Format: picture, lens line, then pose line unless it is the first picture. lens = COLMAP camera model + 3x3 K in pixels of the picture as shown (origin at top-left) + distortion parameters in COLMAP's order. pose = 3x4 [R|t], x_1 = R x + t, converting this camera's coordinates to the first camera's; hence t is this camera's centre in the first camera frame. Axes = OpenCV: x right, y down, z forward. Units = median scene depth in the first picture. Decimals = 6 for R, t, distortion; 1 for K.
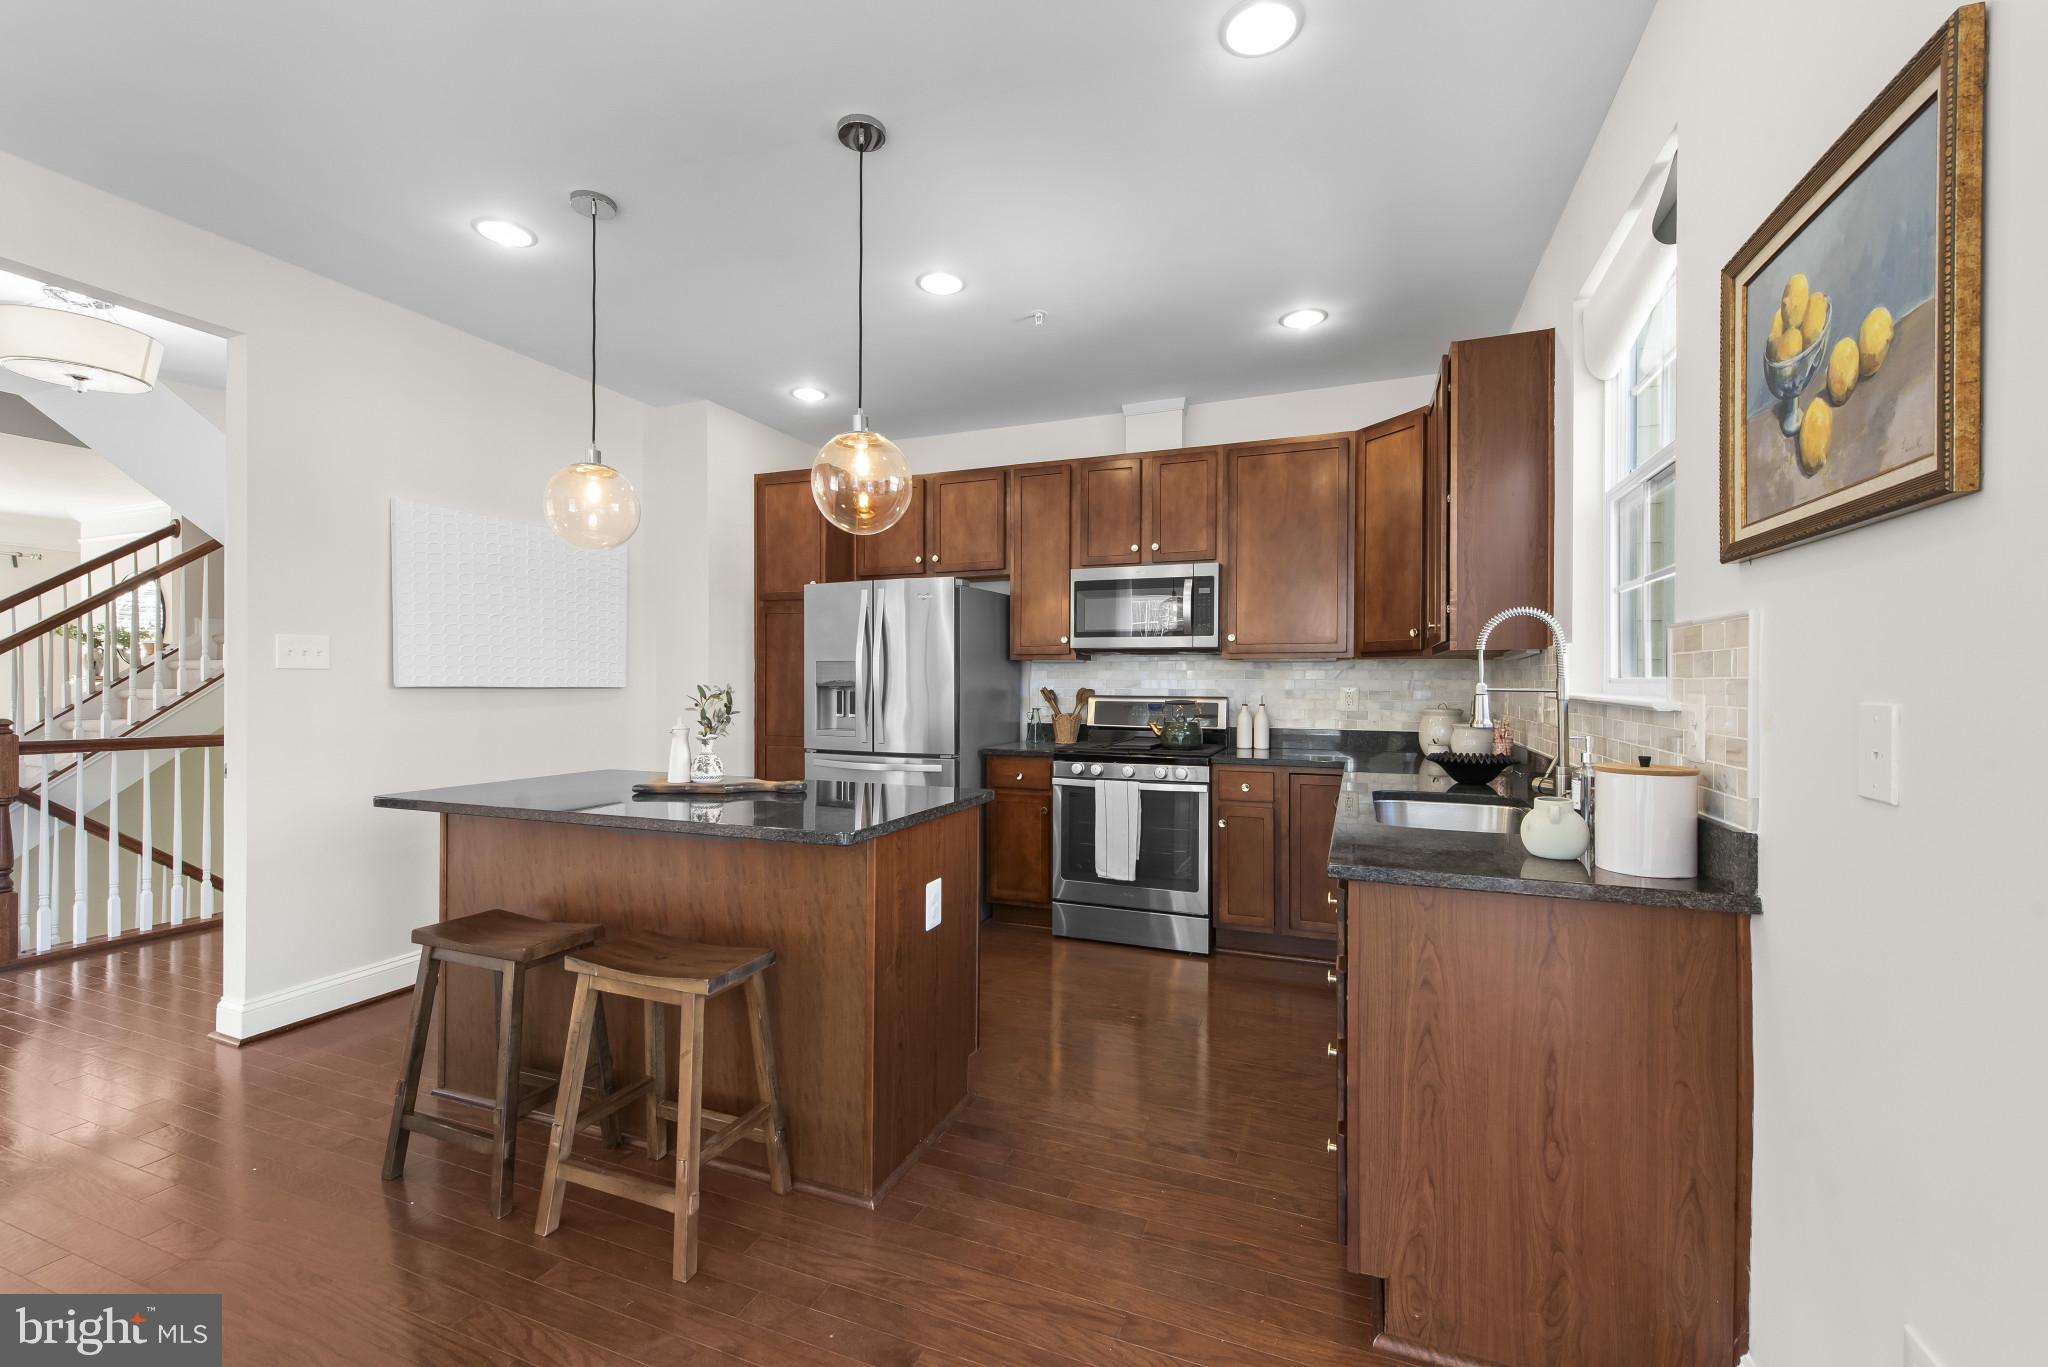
lens RADIAL K [[835.7, 0, 1022.3], [0, 835.7, 691.5], [0, 0, 1]] dist [0.010839, -0.003756]
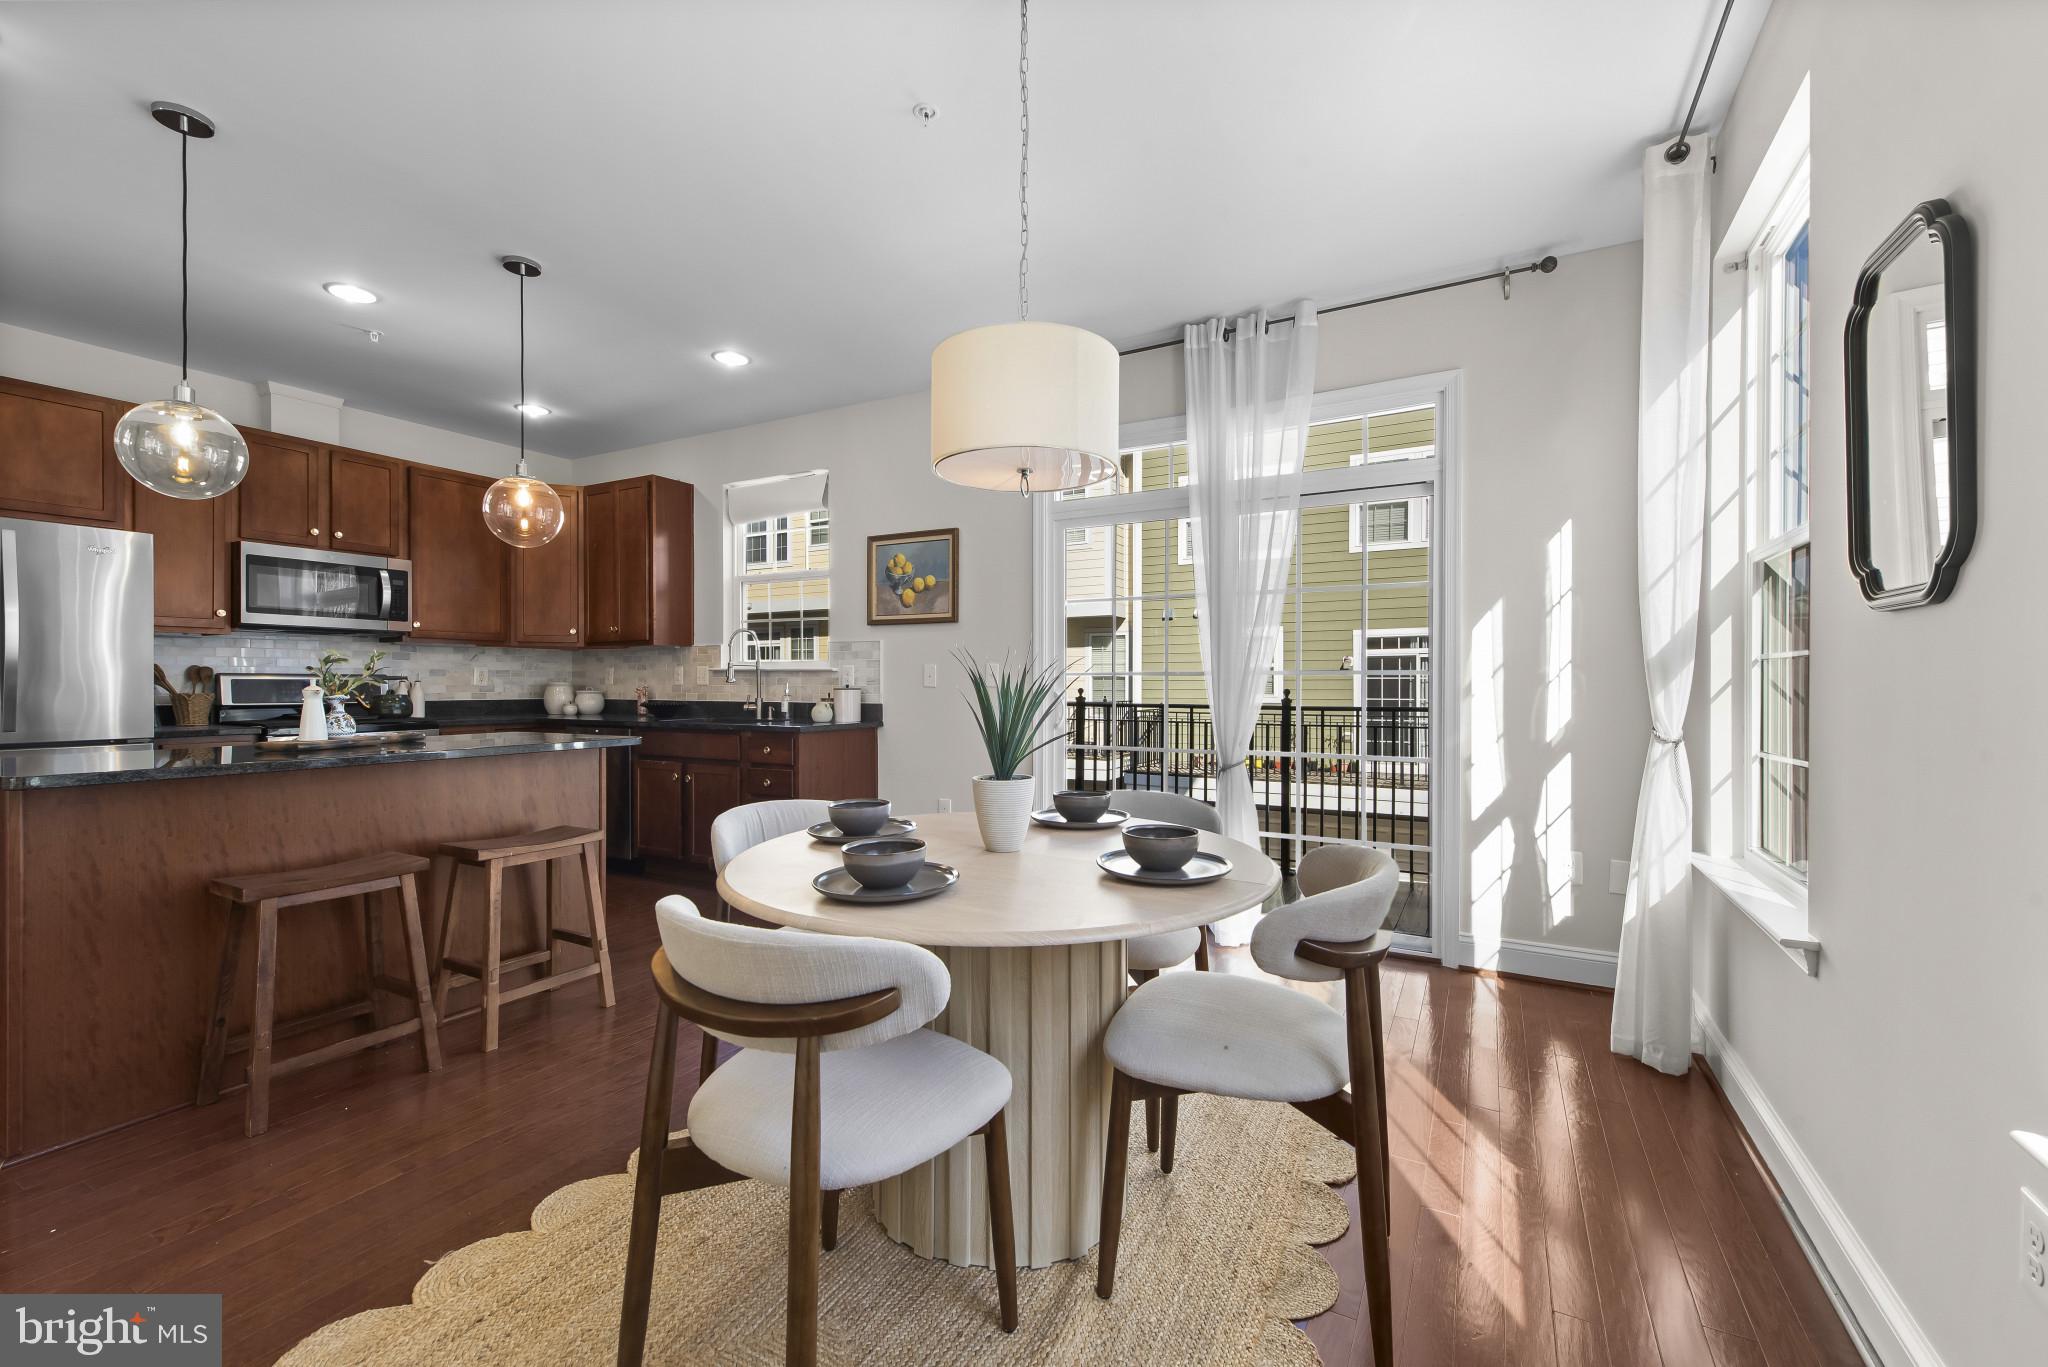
lens RADIAL K [[835.7, 0, 1027.2], [0, 835.7, 685.6], [0, 0, 1]] dist [0.010839, -0.003756]
pose [[0.121029, -0.006727, 0.992626, -0.837281], [0.012951, 0.999903, 0.005197, 0.028071], [-0.992564, 0.012226, 0.121104, -0.009389]]
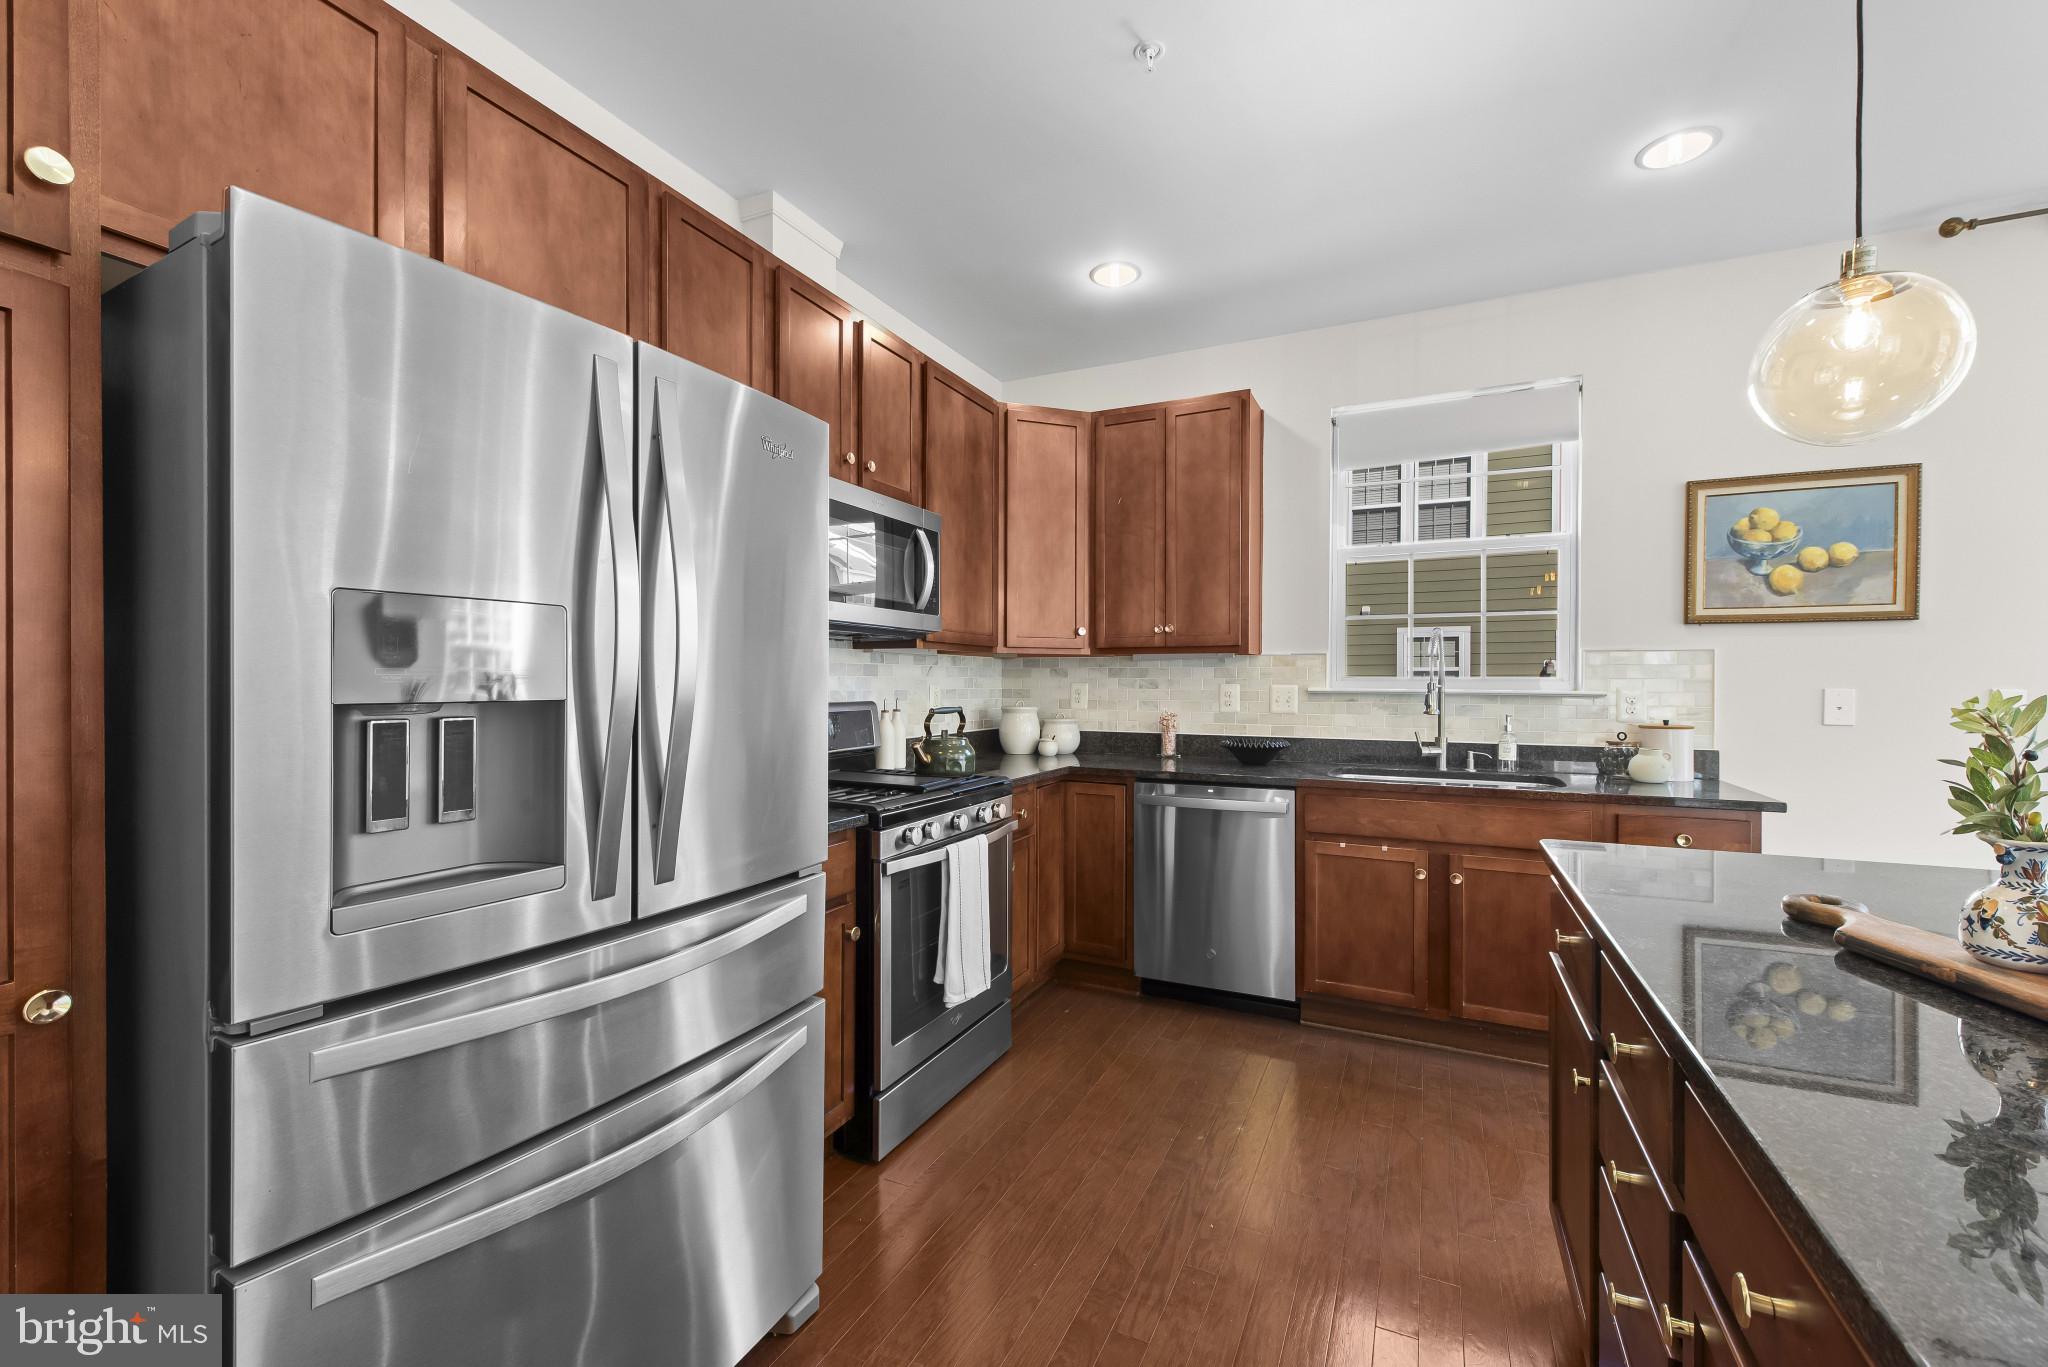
lens RADIAL K [[835.7, 0, 1024.7], [0, 835.7, 688.7], [0, 0, 1]] dist [0.010839, -0.003756]
pose [[0.075225, -0.012220, 0.997092, -0.479033], [0.011912, 0.999865, 0.011355, -0.011778], [-0.997095, 0.011023, 0.075361, 0.868320]]
